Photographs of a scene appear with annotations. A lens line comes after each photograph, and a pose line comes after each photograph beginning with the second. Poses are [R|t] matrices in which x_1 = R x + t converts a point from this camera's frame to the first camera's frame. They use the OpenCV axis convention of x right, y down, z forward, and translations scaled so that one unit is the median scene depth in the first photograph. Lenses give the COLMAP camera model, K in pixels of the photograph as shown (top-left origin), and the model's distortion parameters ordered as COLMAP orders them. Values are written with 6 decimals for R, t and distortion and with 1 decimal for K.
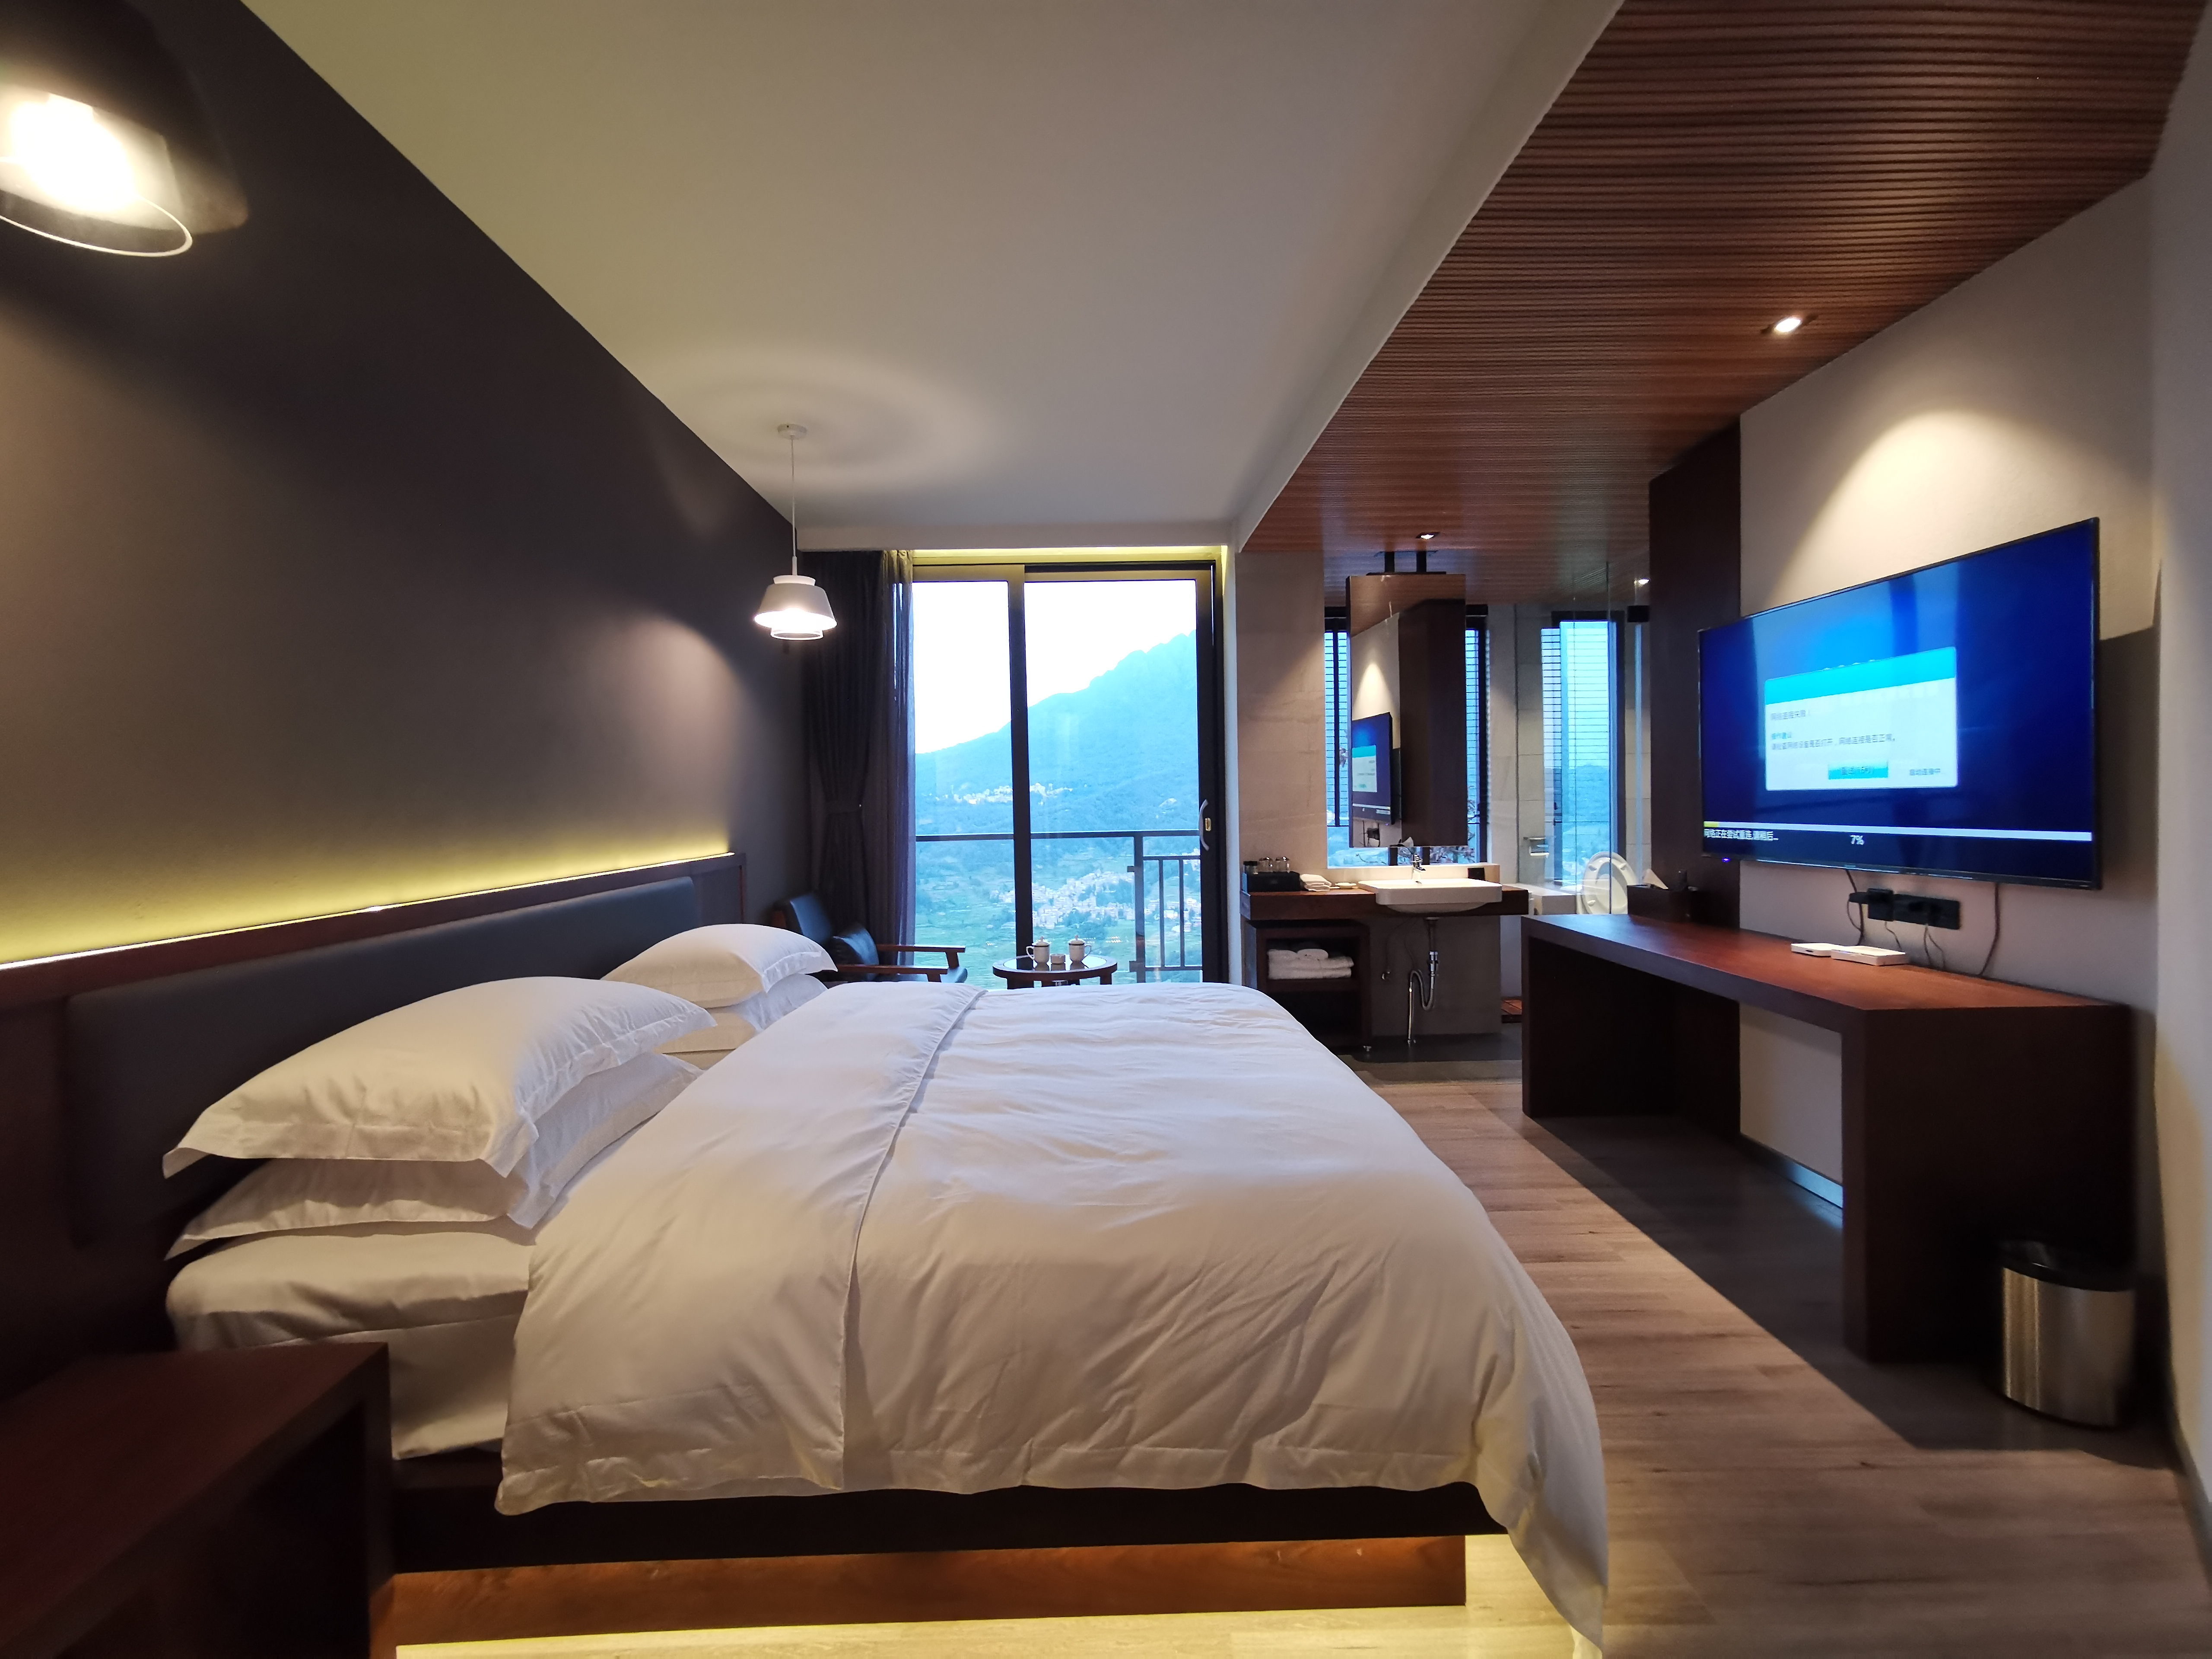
lens RADIAL K [[1013.7, 0, 1098.6], [0, 1013.7, 798.2], [0, 0, 1]] dist [-0.010442, 0.003967]
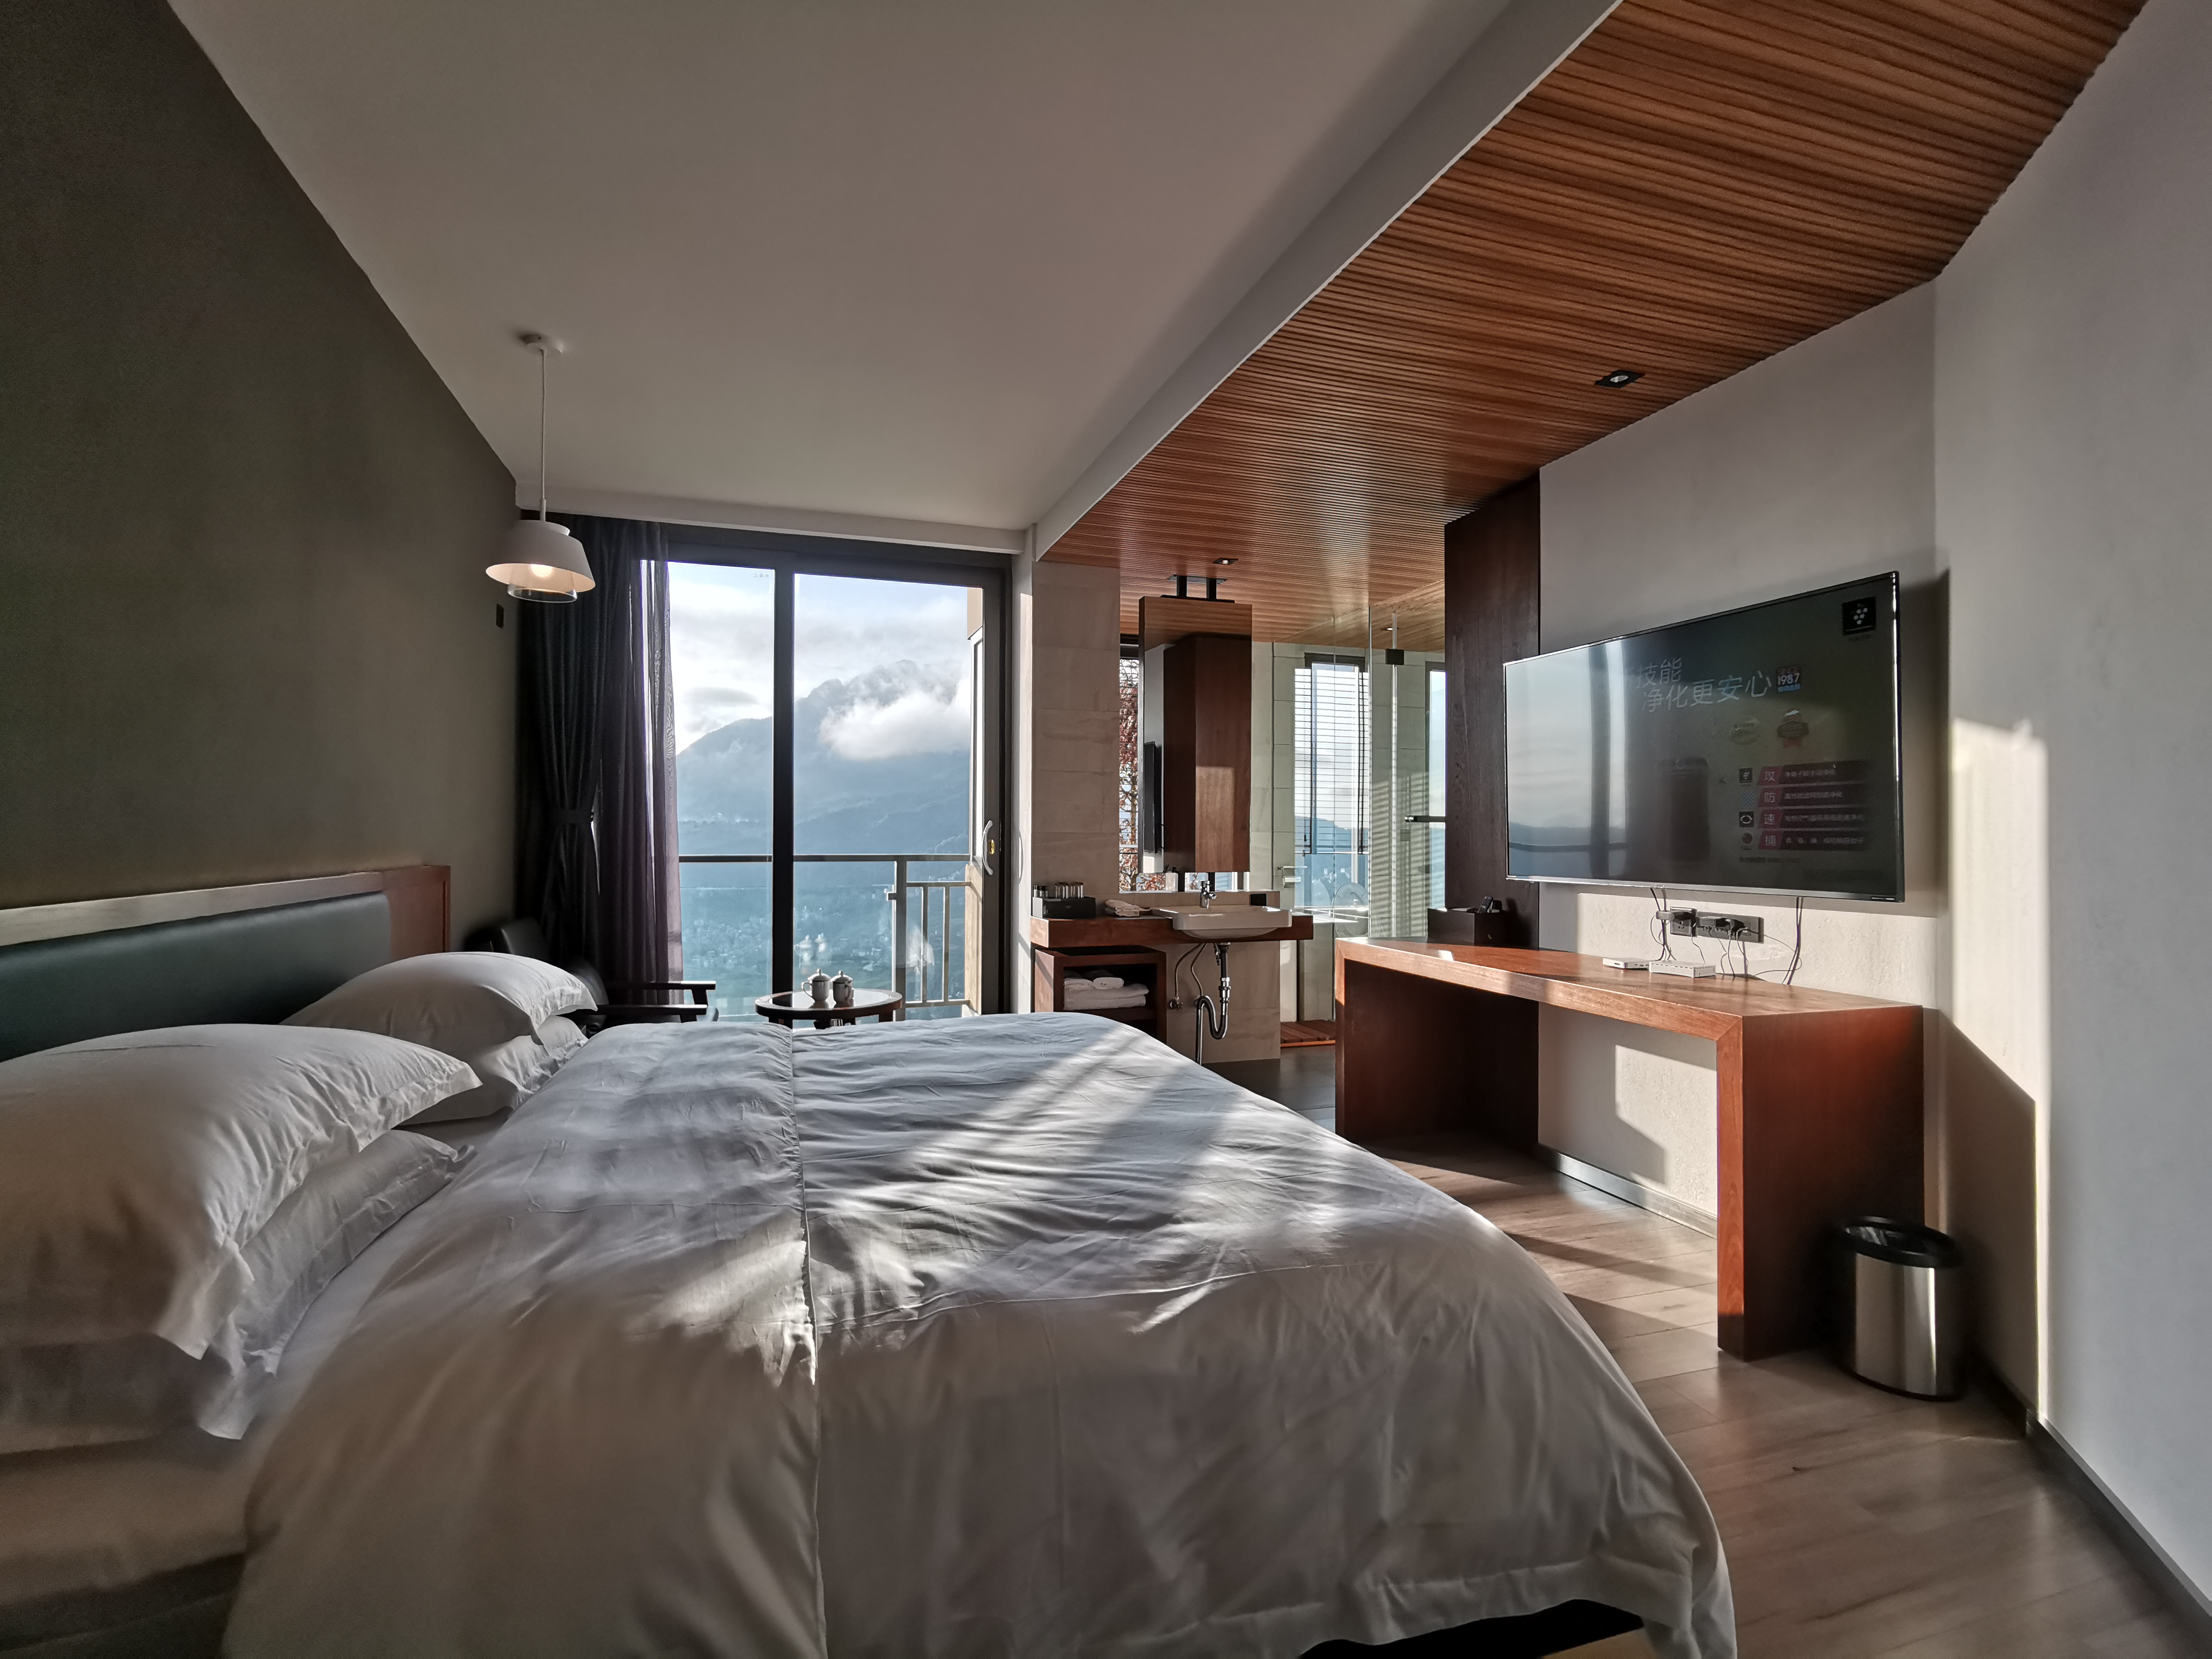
lens RADIAL K [[1013.7, 0, 1097.4], [0, 1013.7, 813.8], [0, 0, 1]] dist [-0.010442, 0.003967]
pose [[0.955627, 0.029396, 0.293111, -0.084486], [-0.022923, 0.999412, -0.025493, 0.018901], [-0.293688, 0.017643, 0.955739, 0.087512]]
